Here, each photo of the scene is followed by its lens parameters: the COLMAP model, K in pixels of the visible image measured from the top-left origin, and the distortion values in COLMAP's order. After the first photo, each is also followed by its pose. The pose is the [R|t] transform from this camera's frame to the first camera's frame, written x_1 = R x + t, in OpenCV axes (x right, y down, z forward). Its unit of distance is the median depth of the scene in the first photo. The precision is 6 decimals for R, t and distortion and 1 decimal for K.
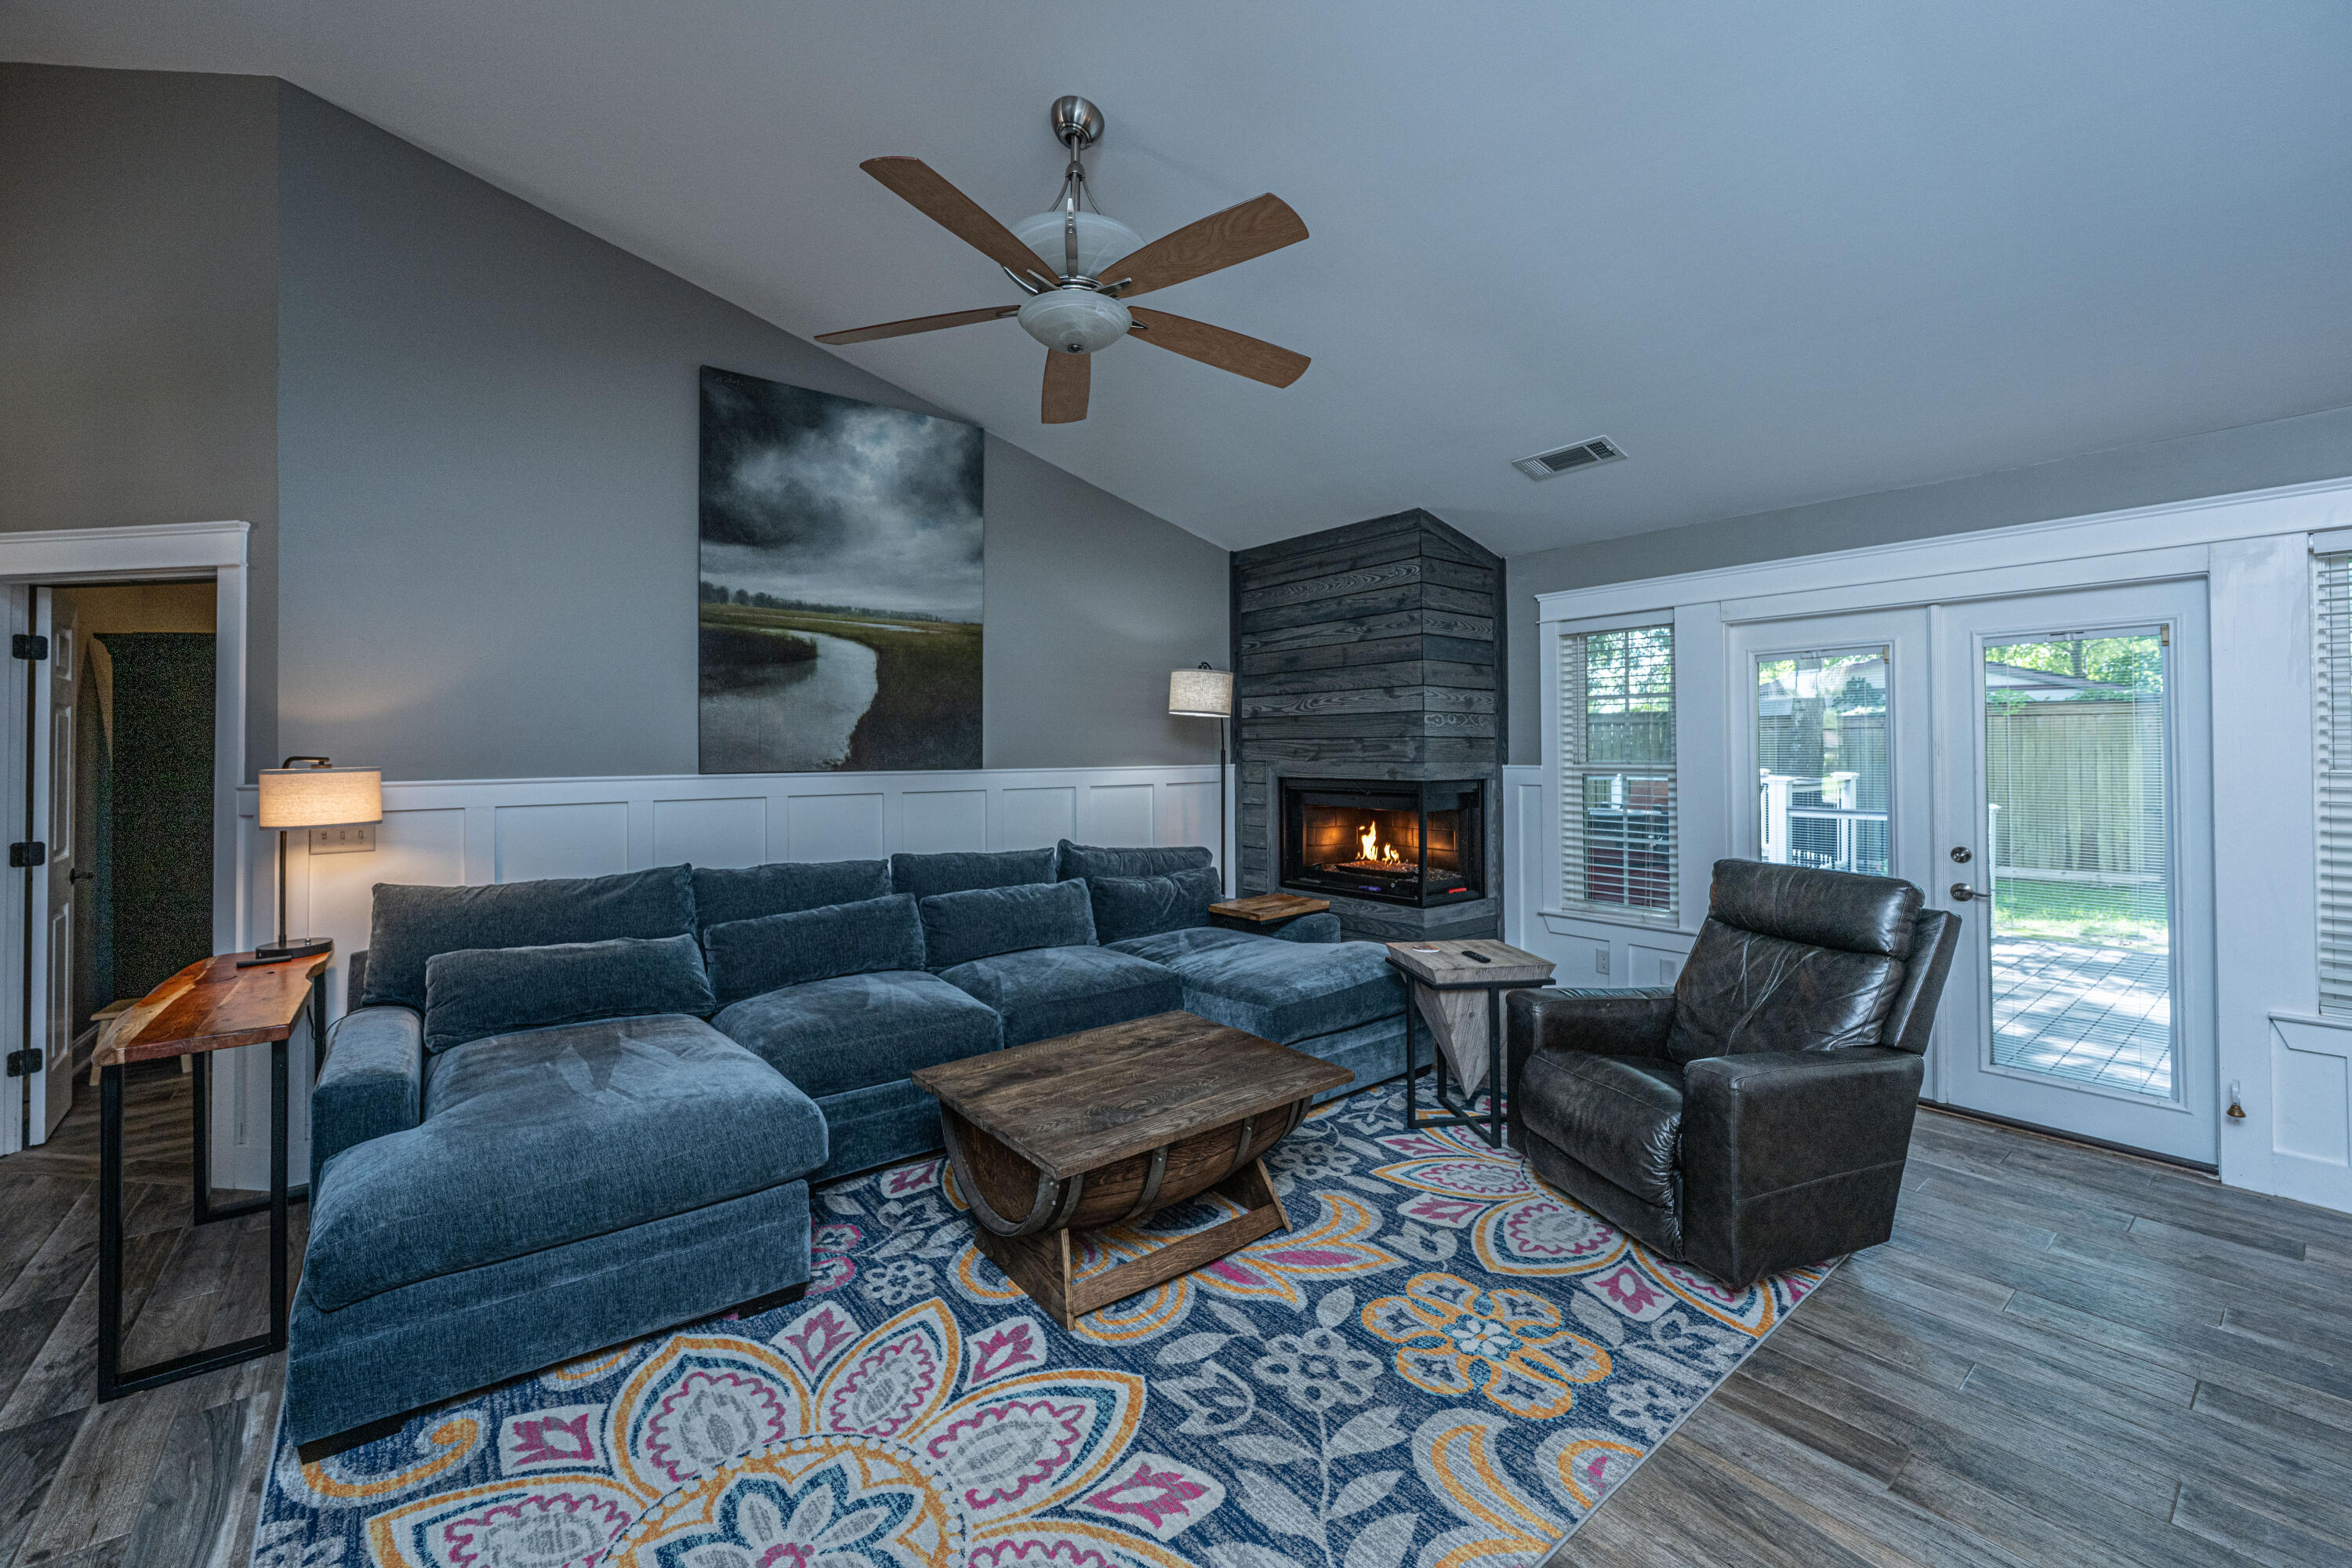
lens RADIAL K [[939.9, 0, 1165.7], [0, 939.9, 736.9], [0, 0, 1]] dist [-0.001038, 0.000051]
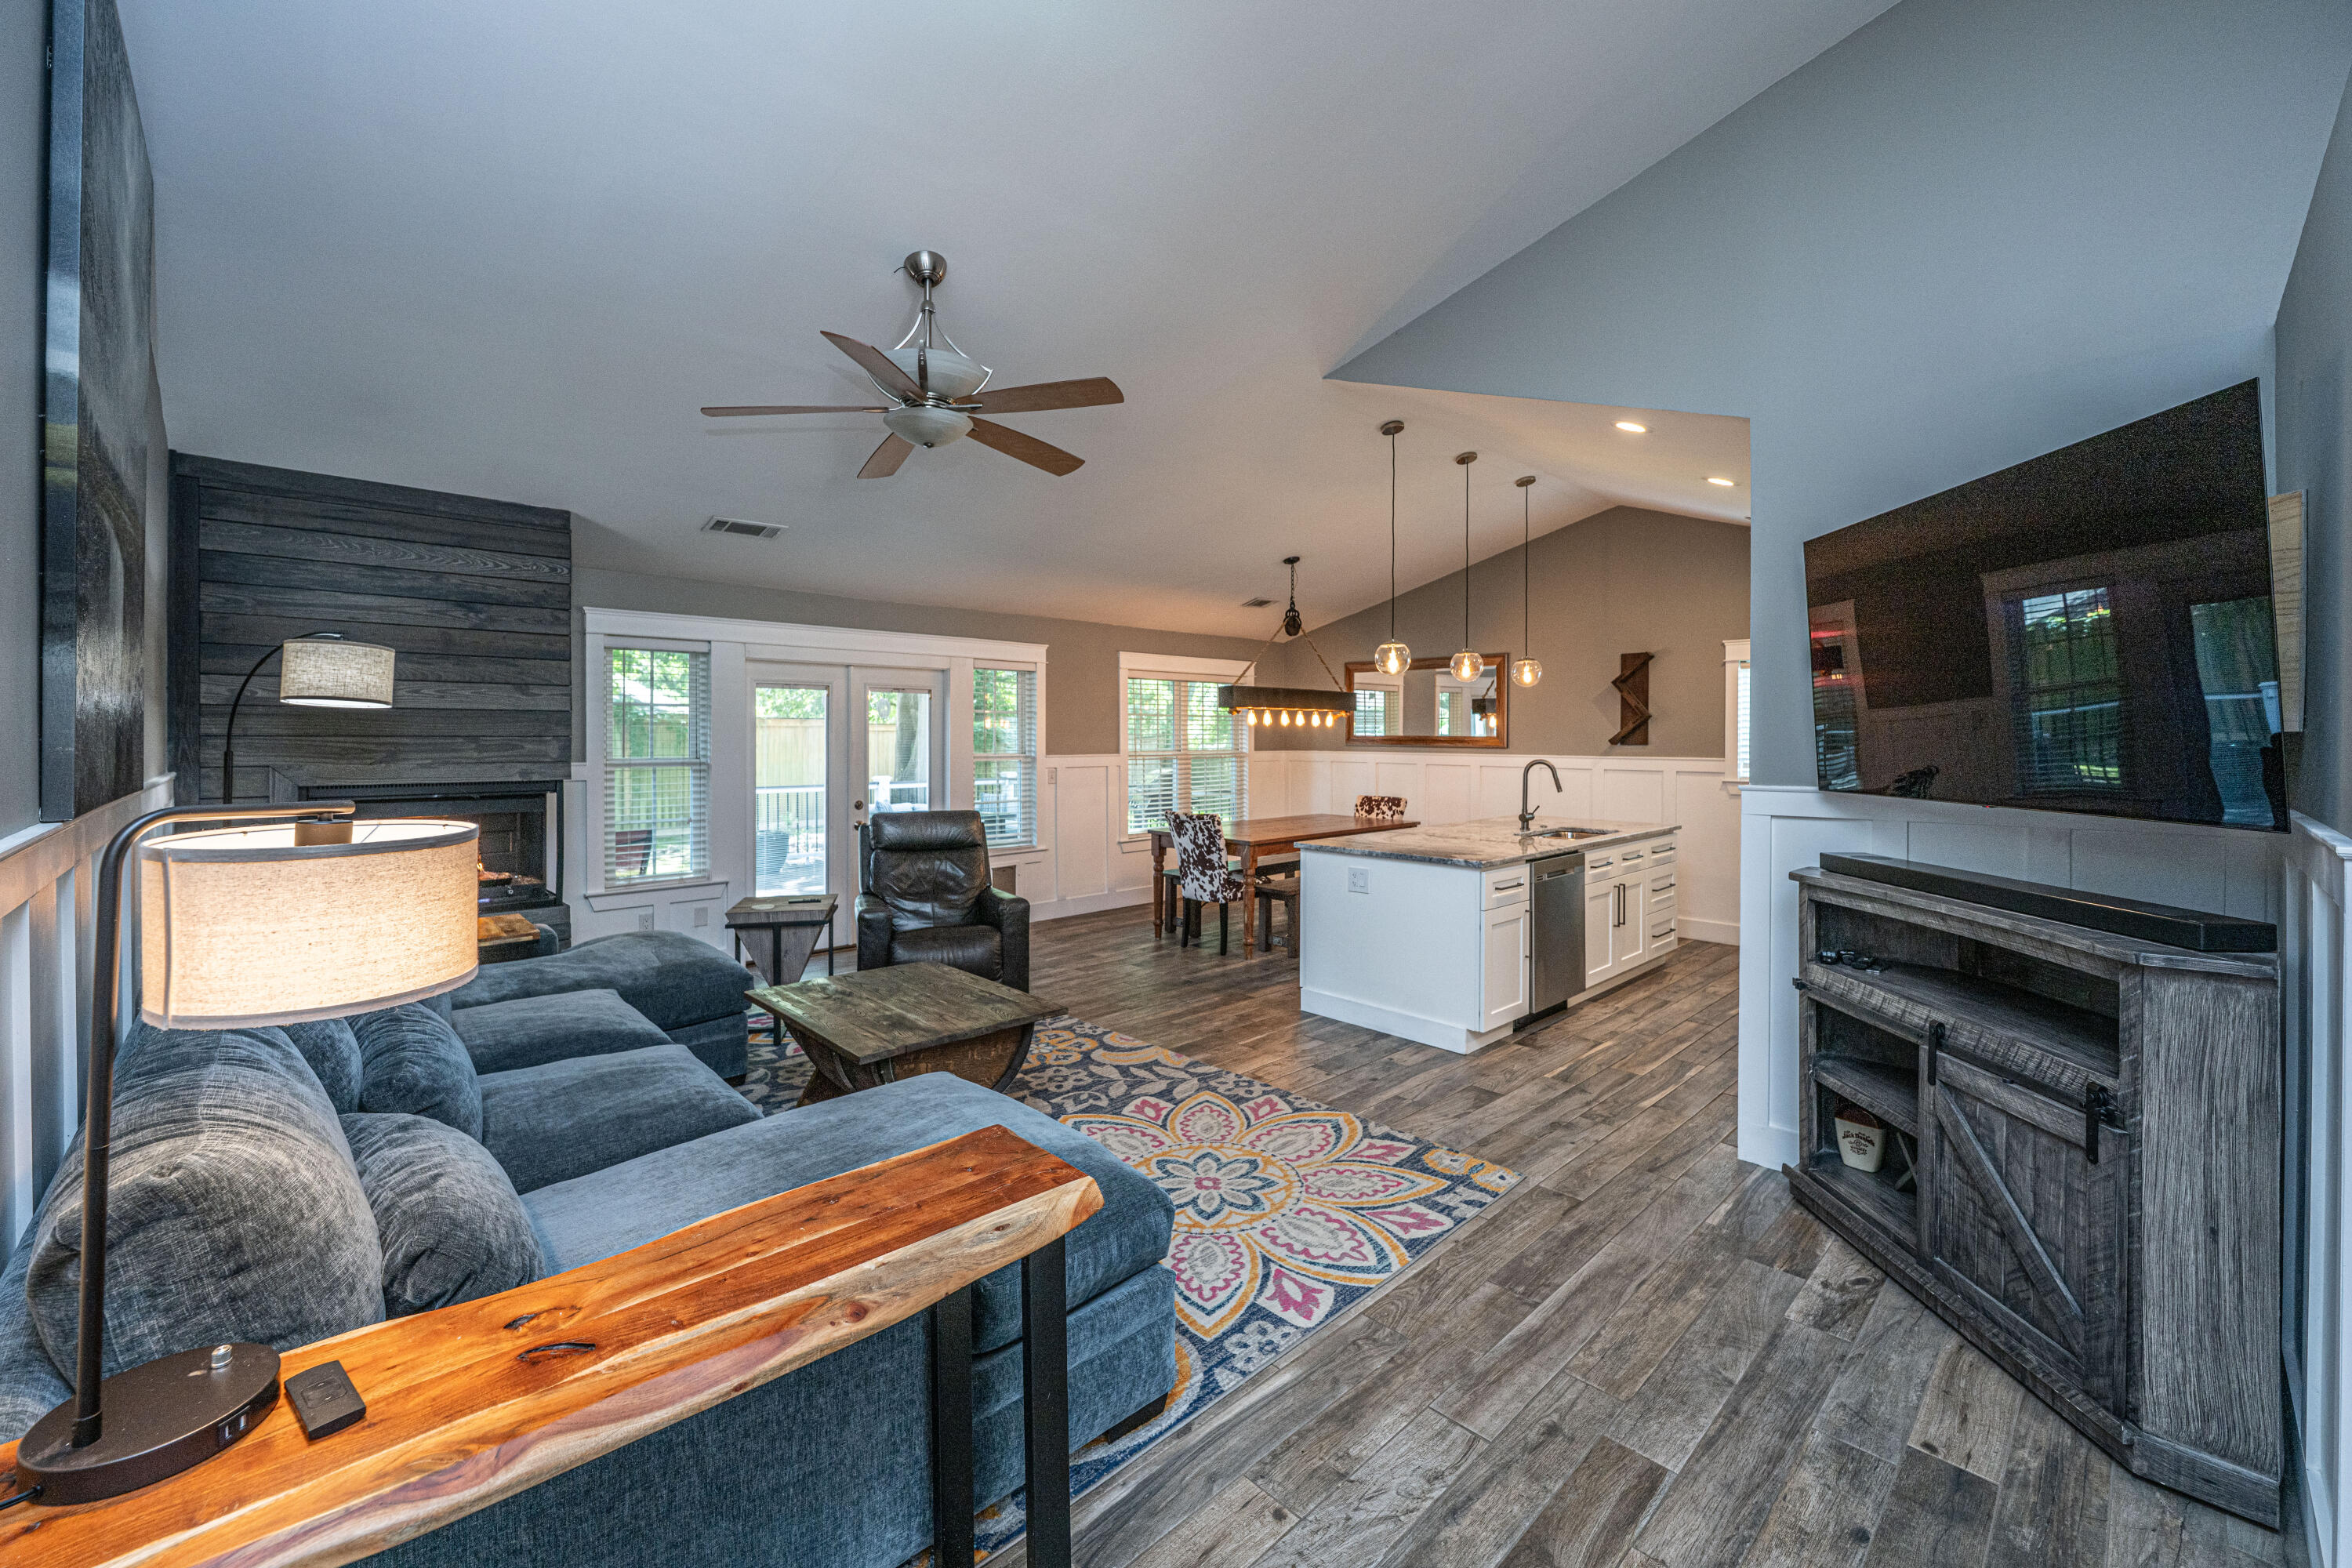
lens RADIAL K [[973.5, 0, 1164.5], [0, 973.5, 733.9], [0, 0, 1]] dist [-0.001268, 0.000000]
pose [[-0.093713, 0.007993, 0.995567, -0.944774], [-0.015752, 0.999831, -0.009510, -0.003684], [-0.995475, -0.016574, -0.093571, 0.512638]]
